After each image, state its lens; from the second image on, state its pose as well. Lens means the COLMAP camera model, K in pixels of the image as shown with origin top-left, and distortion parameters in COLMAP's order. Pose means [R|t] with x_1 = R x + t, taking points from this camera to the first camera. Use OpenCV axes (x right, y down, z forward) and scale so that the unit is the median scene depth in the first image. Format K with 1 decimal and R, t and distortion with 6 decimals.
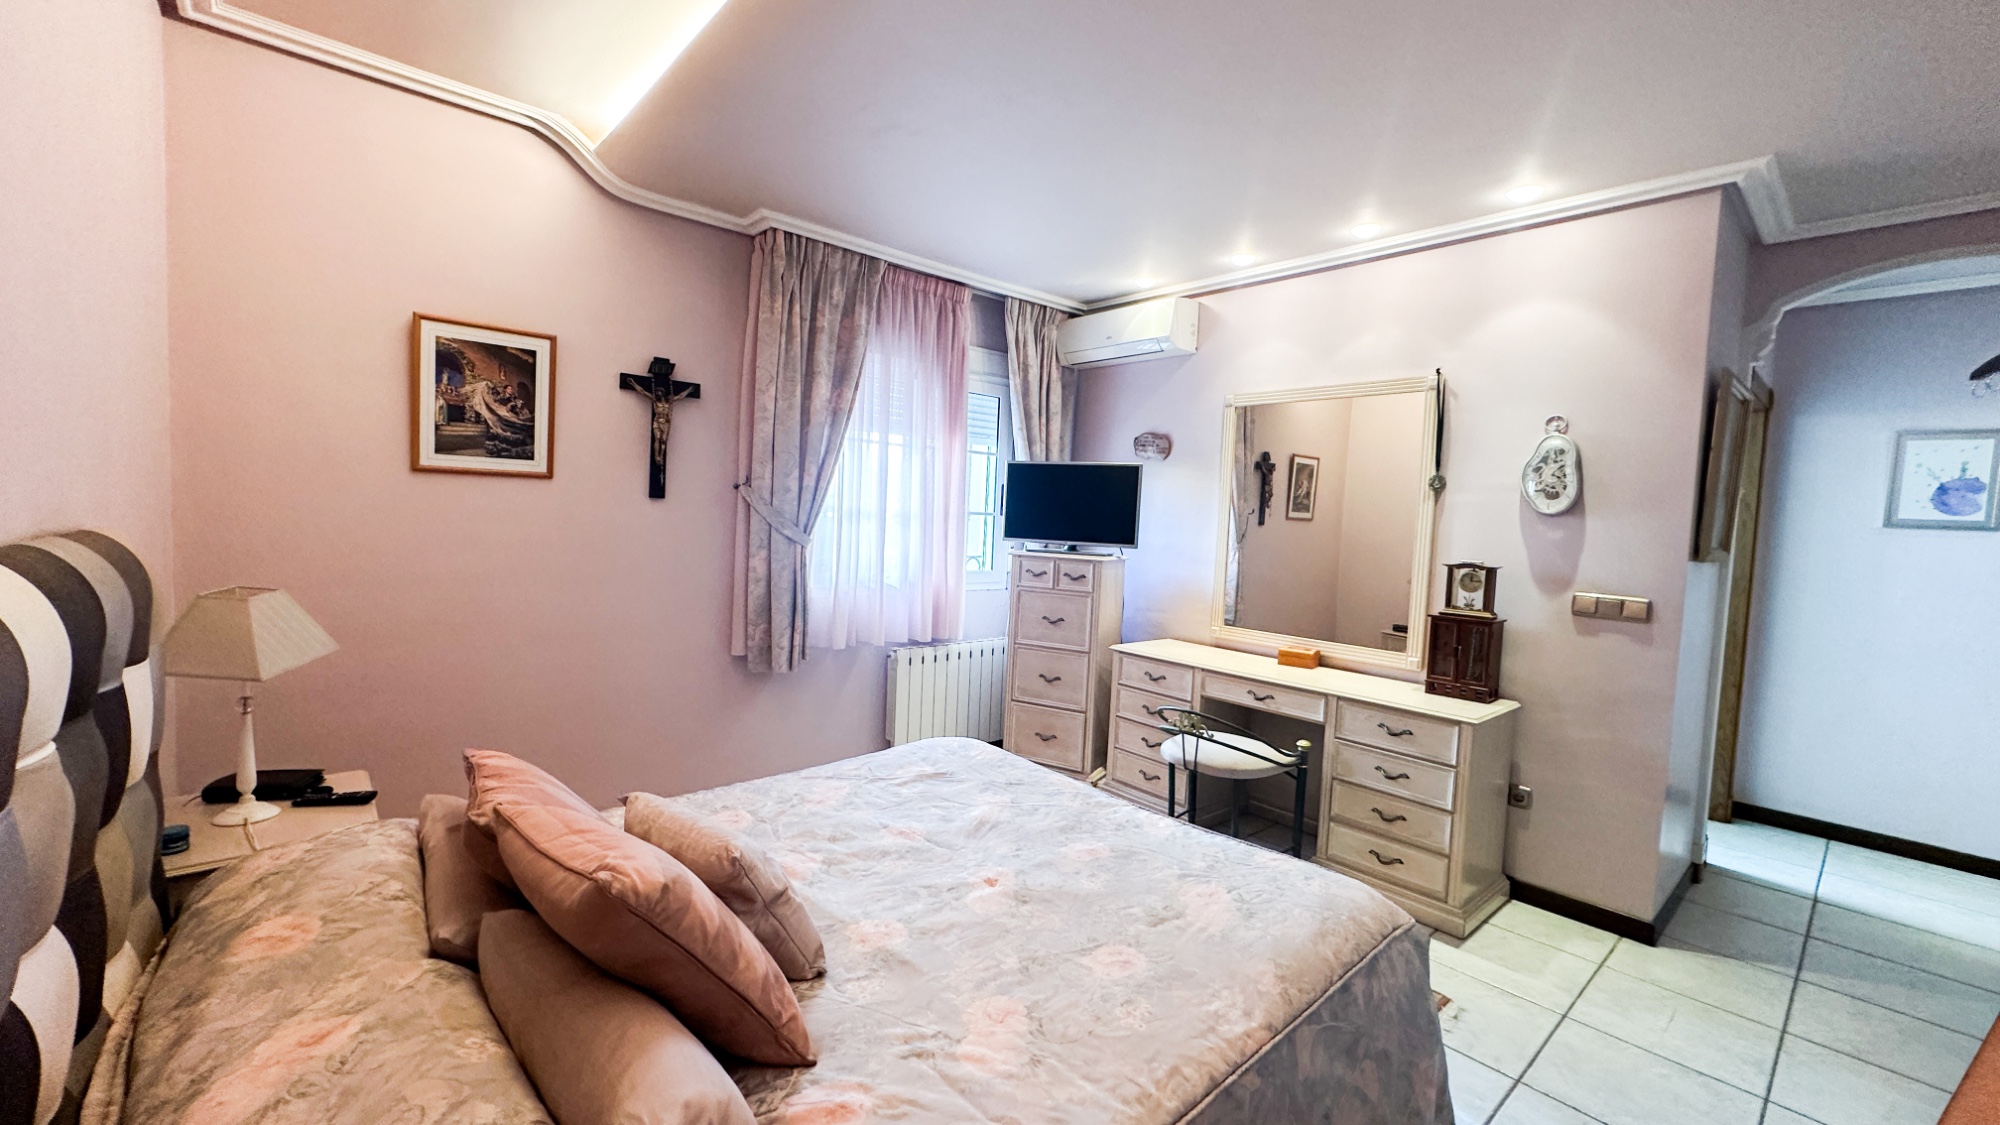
lens RADIAL K [[794.6, 0, 1002.5], [0, 794.6, 558.3], [0, 0, 1]] dist [-0.001888, 0.000451]
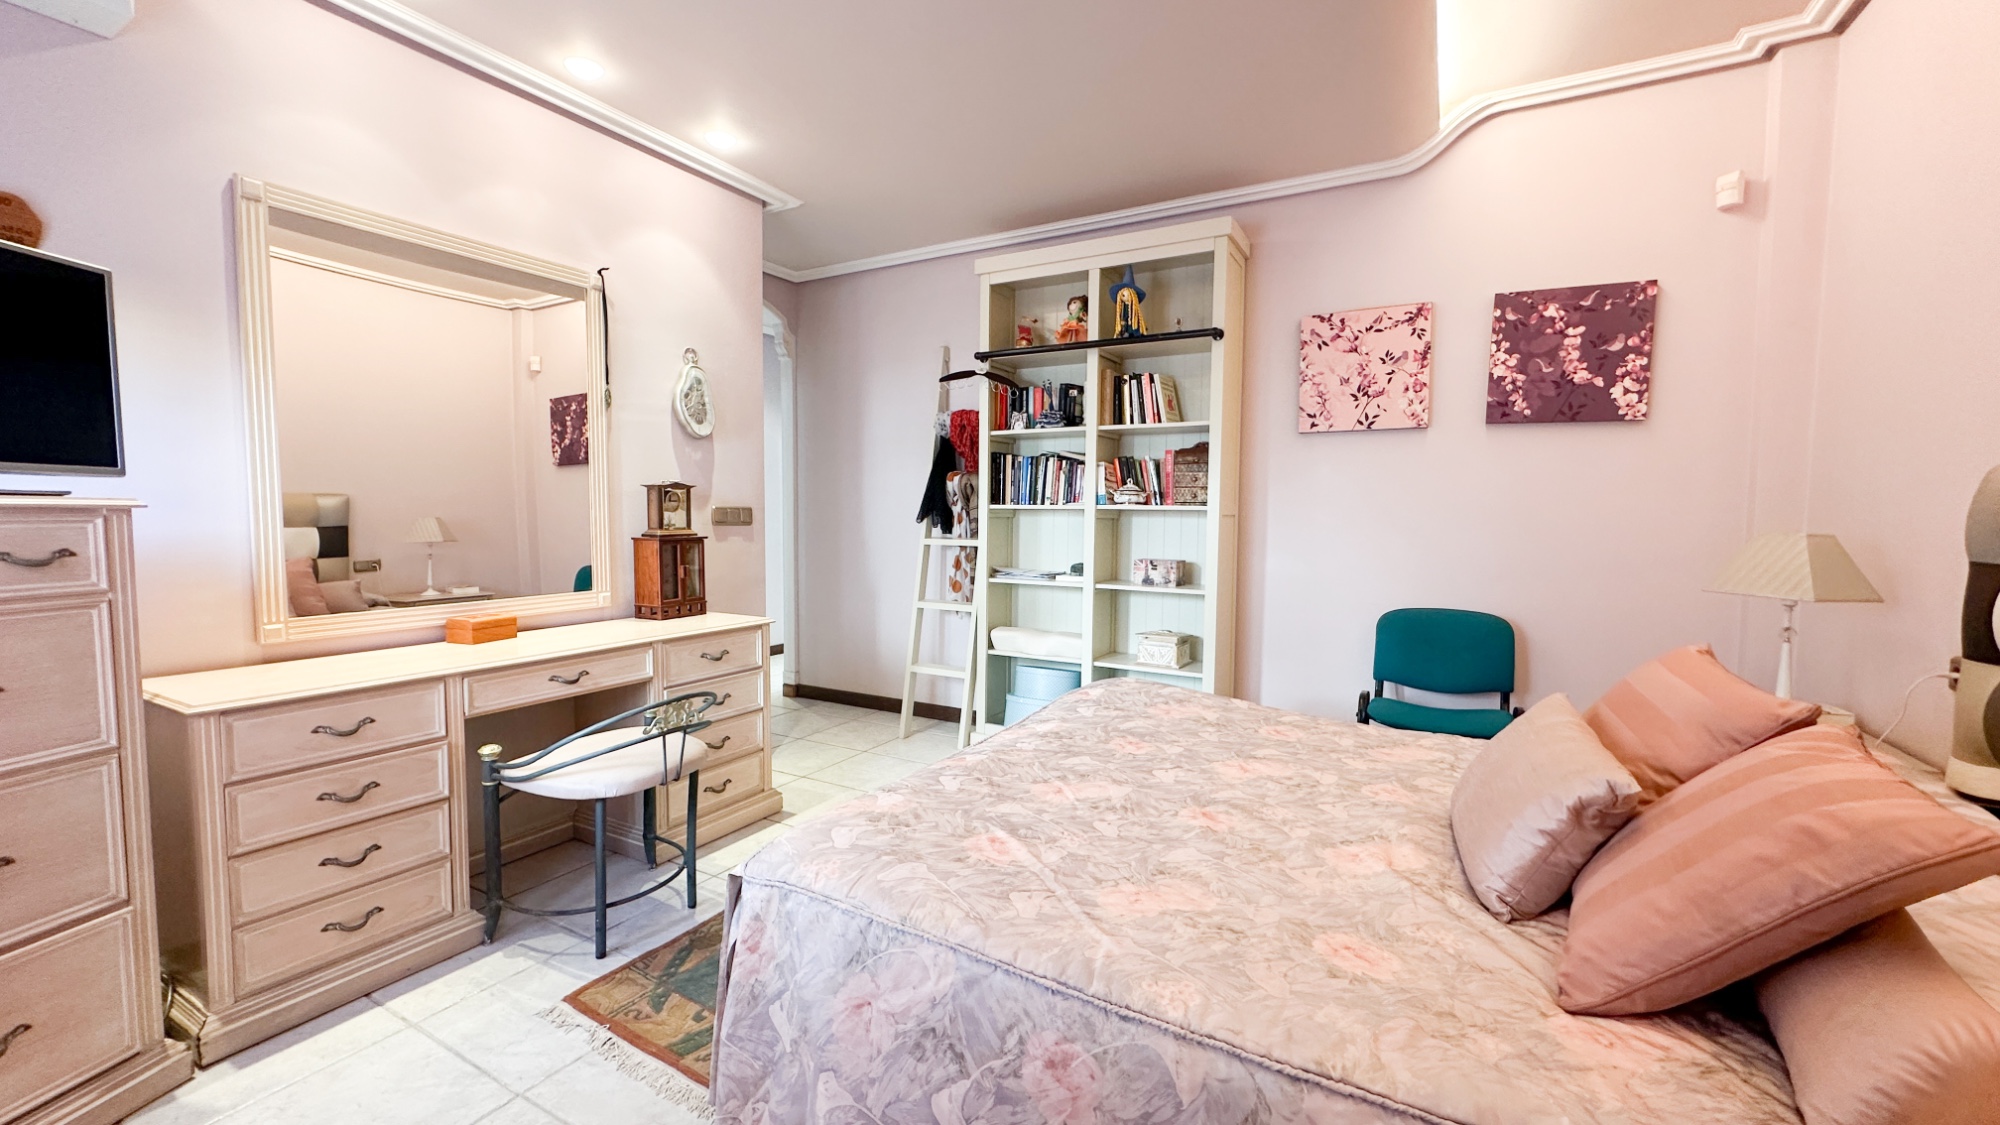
lens RADIAL K [[794.6, 0, 1002.5], [0, 794.6, 558.3], [0, 0, 1]] dist [-0.001888, 0.000451]
pose [[-0.326564, -0.104856, 0.939341, -0.513167], [0.032521, 0.991992, 0.122039, -0.008336], [-0.944616, 0.070402, -0.320539, 0.949788]]
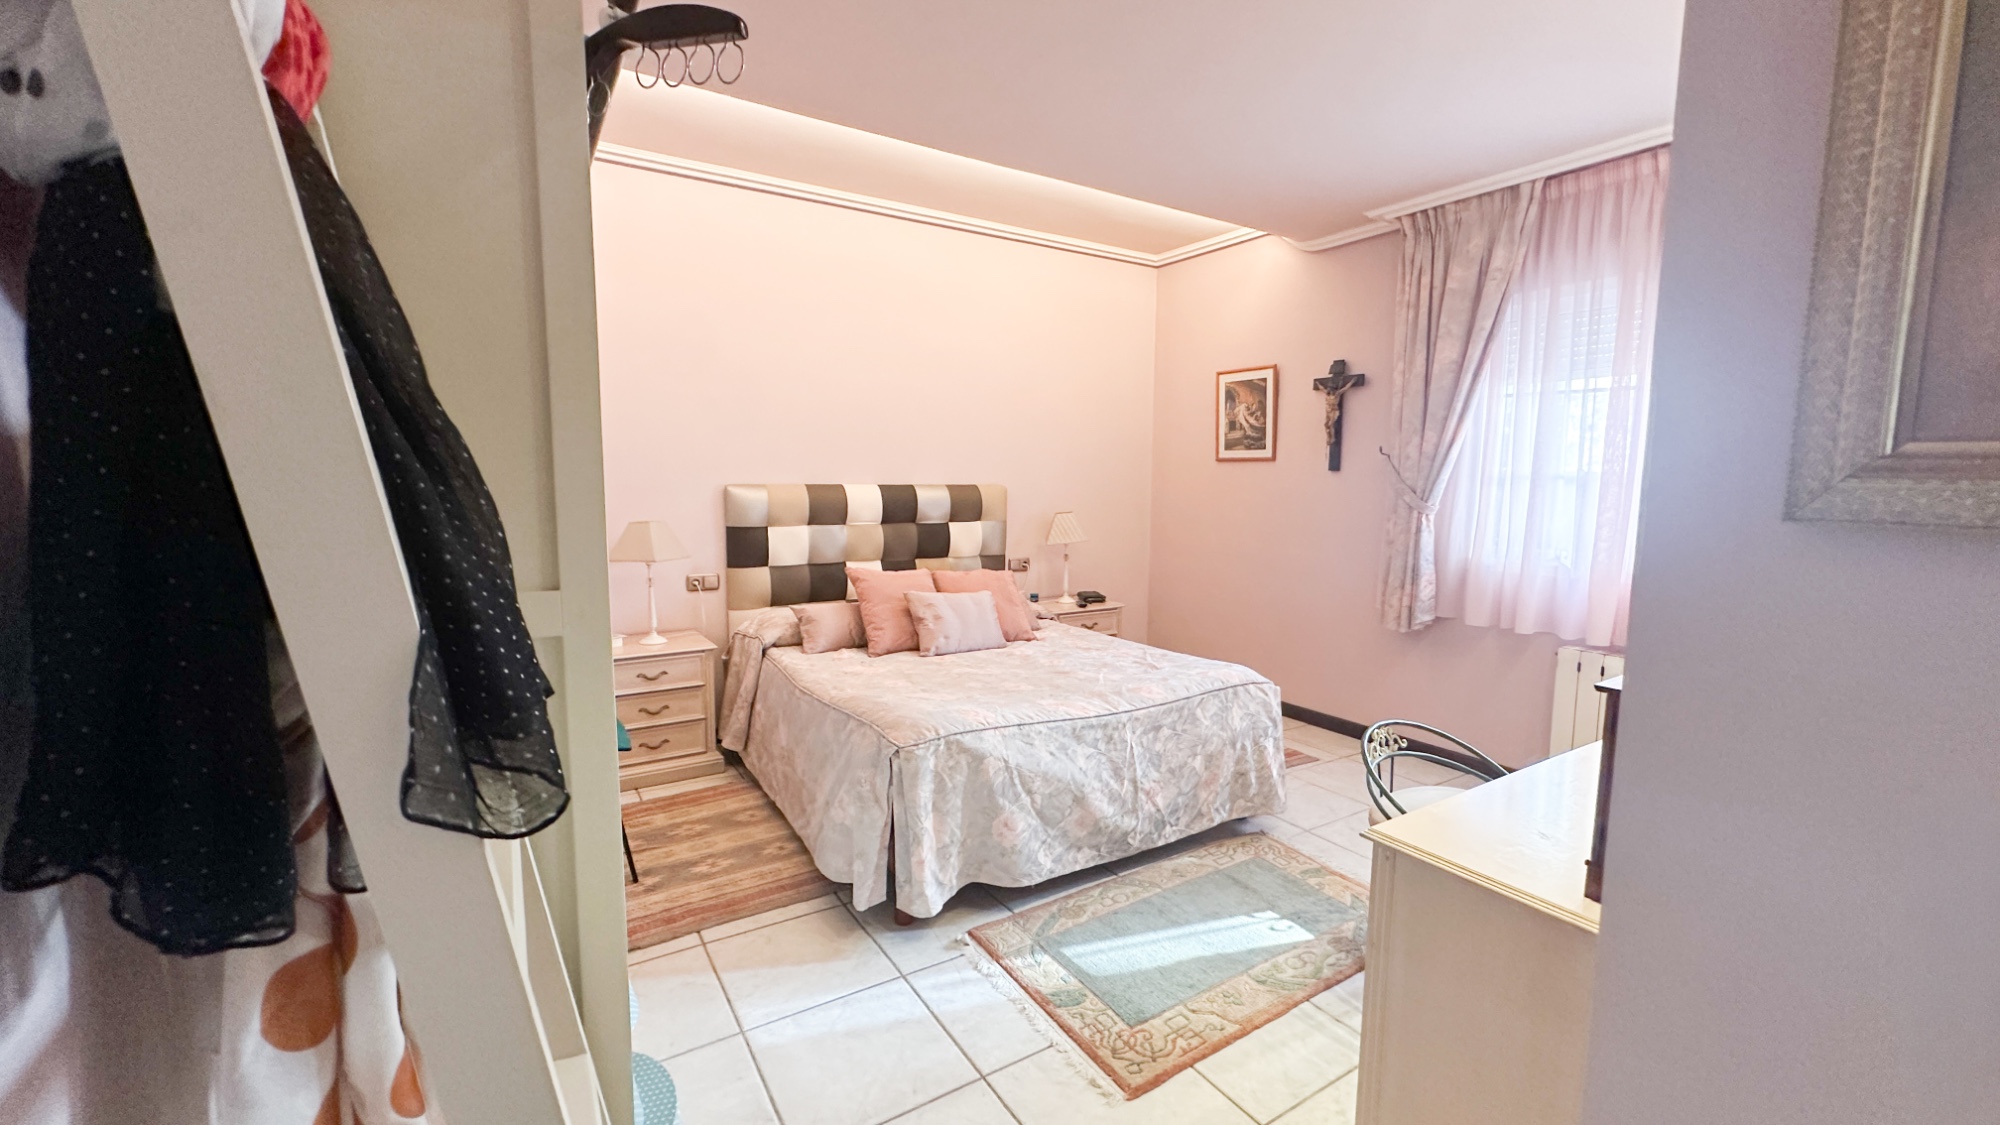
lens RADIAL K [[794.6, 0, 1002.5], [0, 794.6, 558.3], [0, 0, 1]] dist [-0.001888, 0.000451]
pose [[-0.161251, 0.058465, -0.985180, 1.007791], [-0.074002, 0.994717, 0.071144, 0.013570], [0.984135, 0.084377, -0.156072, 0.756366]]
